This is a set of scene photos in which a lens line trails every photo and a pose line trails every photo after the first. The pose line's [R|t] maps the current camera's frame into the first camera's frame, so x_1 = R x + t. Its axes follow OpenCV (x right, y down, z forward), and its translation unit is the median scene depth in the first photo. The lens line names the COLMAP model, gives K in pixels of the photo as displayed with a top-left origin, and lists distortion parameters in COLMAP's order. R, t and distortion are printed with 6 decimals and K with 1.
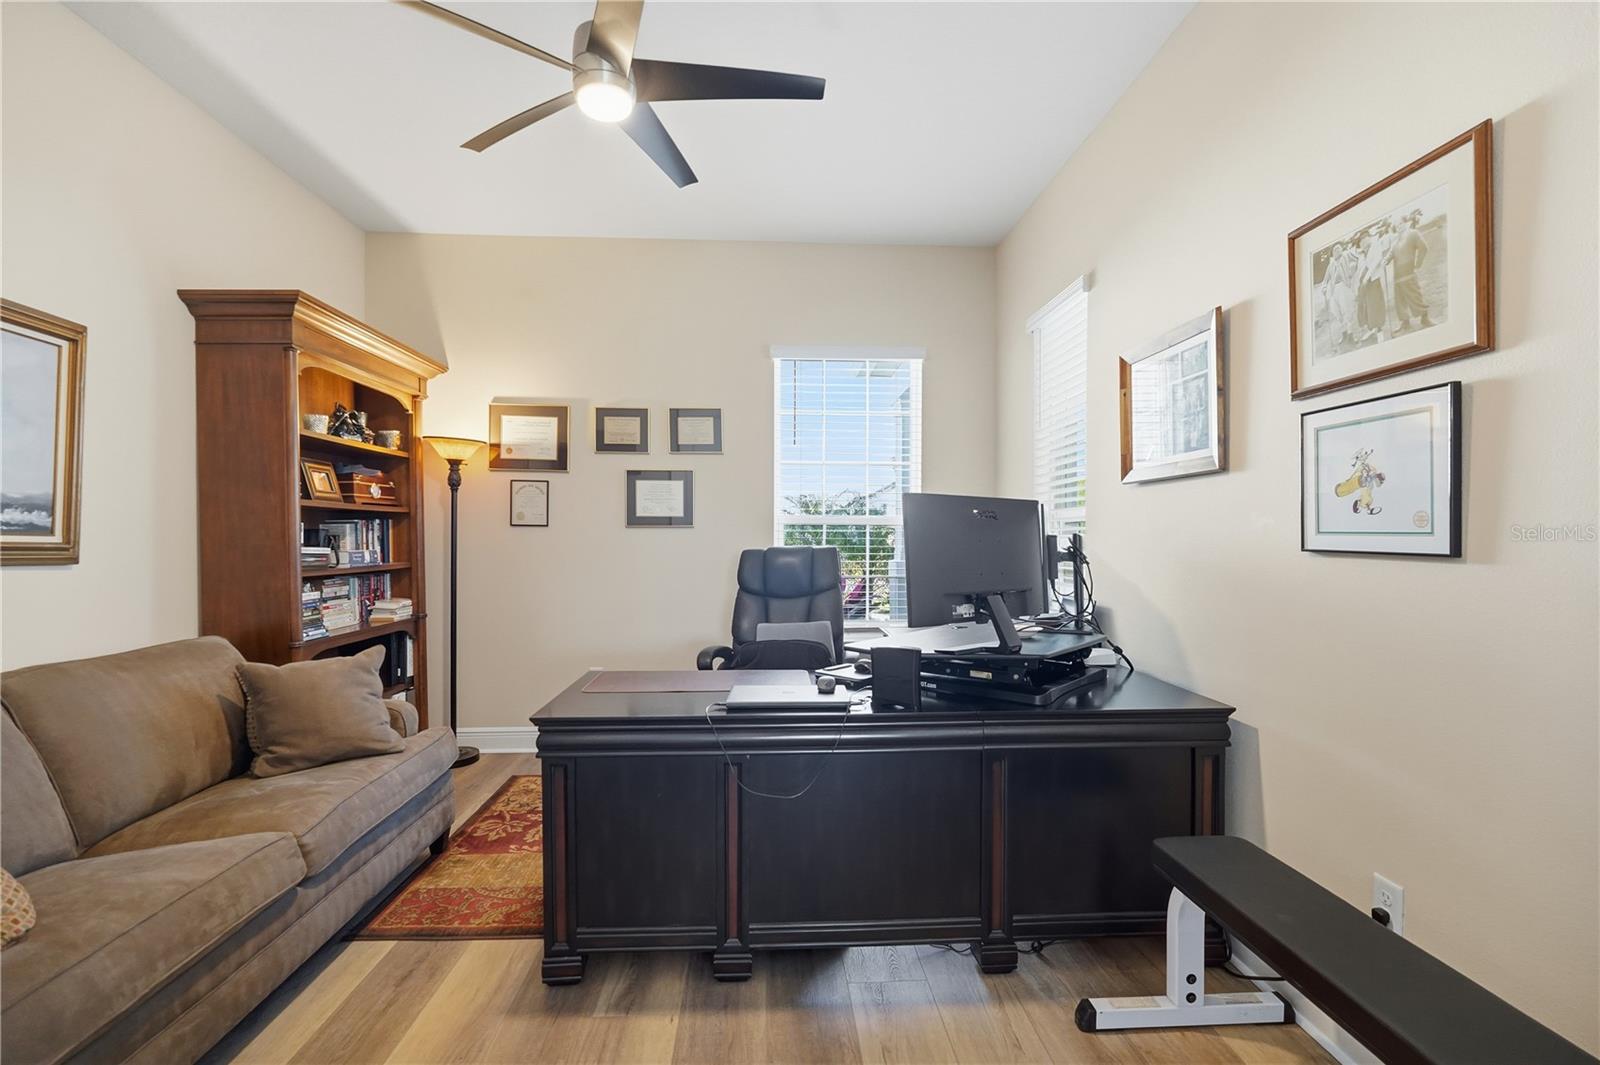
lens RADIAL K [[711.9, 0, 805.5], [0, 711.9, 535.3], [0, 0, 1]] dist [-0.000021, 0.000170]
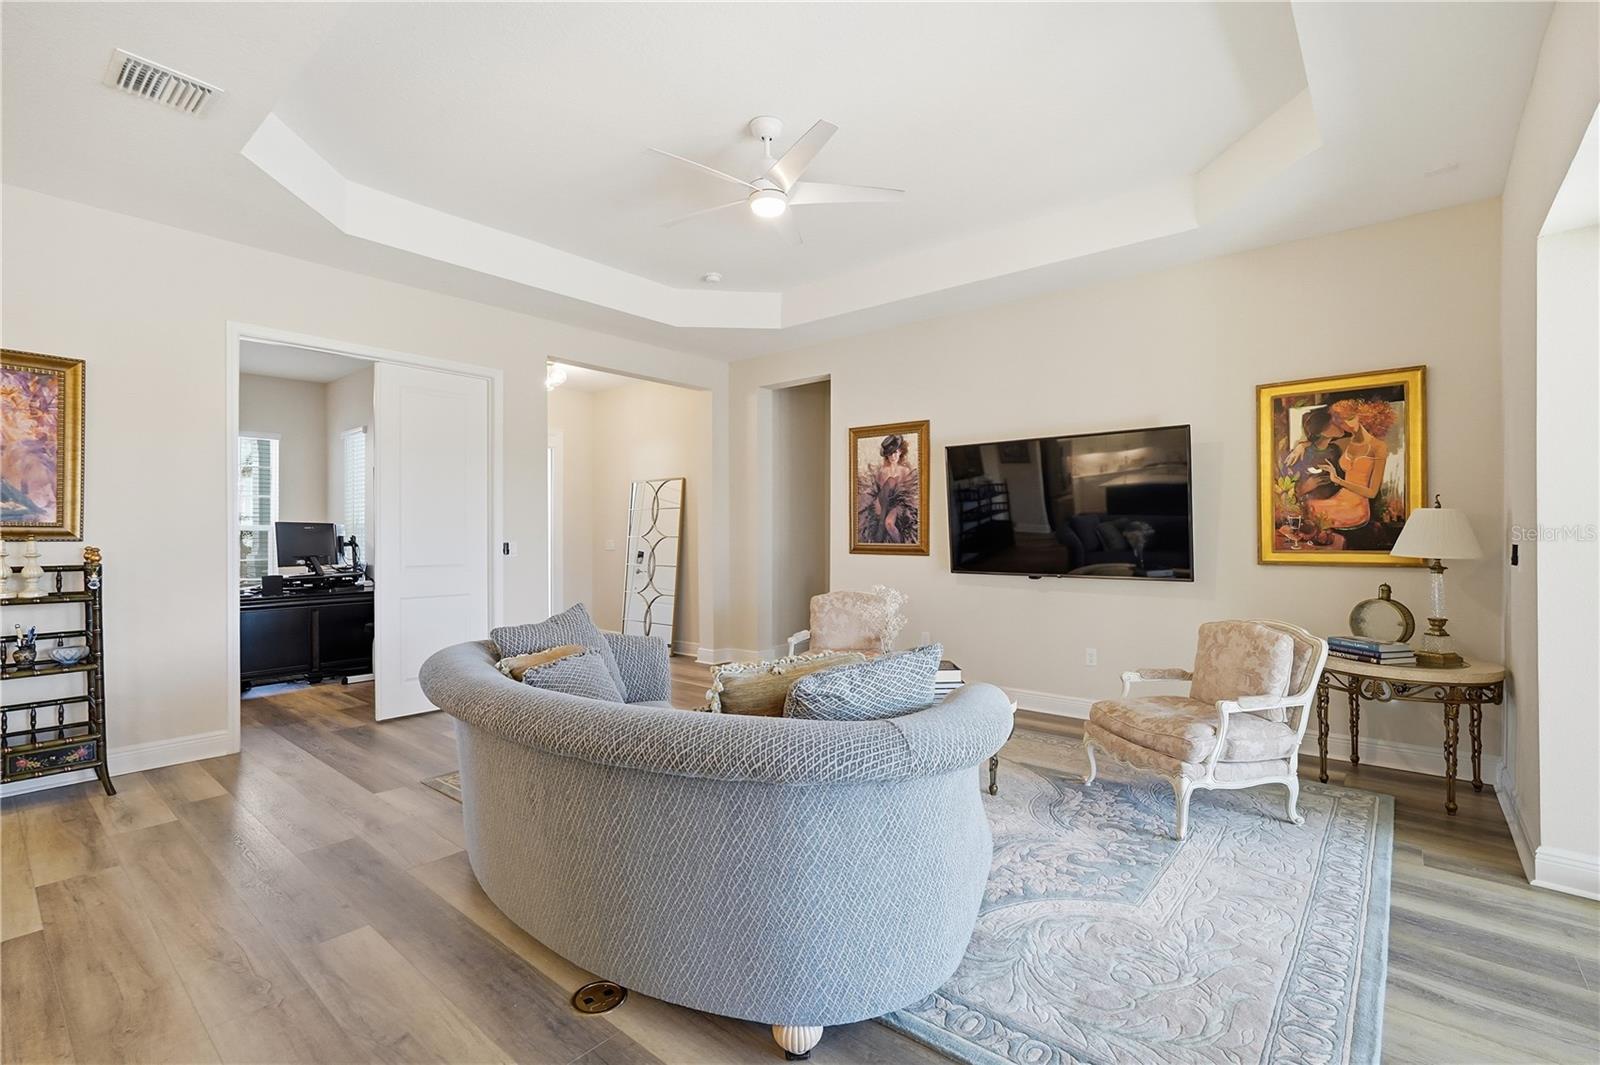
lens RADIAL K [[732.5, 0, 806.7], [0, 732.5, 533.0], [0, 0, 1]] dist [-0.004895, -0.000281]
pose [[0.689410, 0.002316, 0.724368, -0.451307], [-0.001356, 0.999997, -0.001907, -0.009342], [-0.724370, 0.000332, 0.689411, -2.237841]]
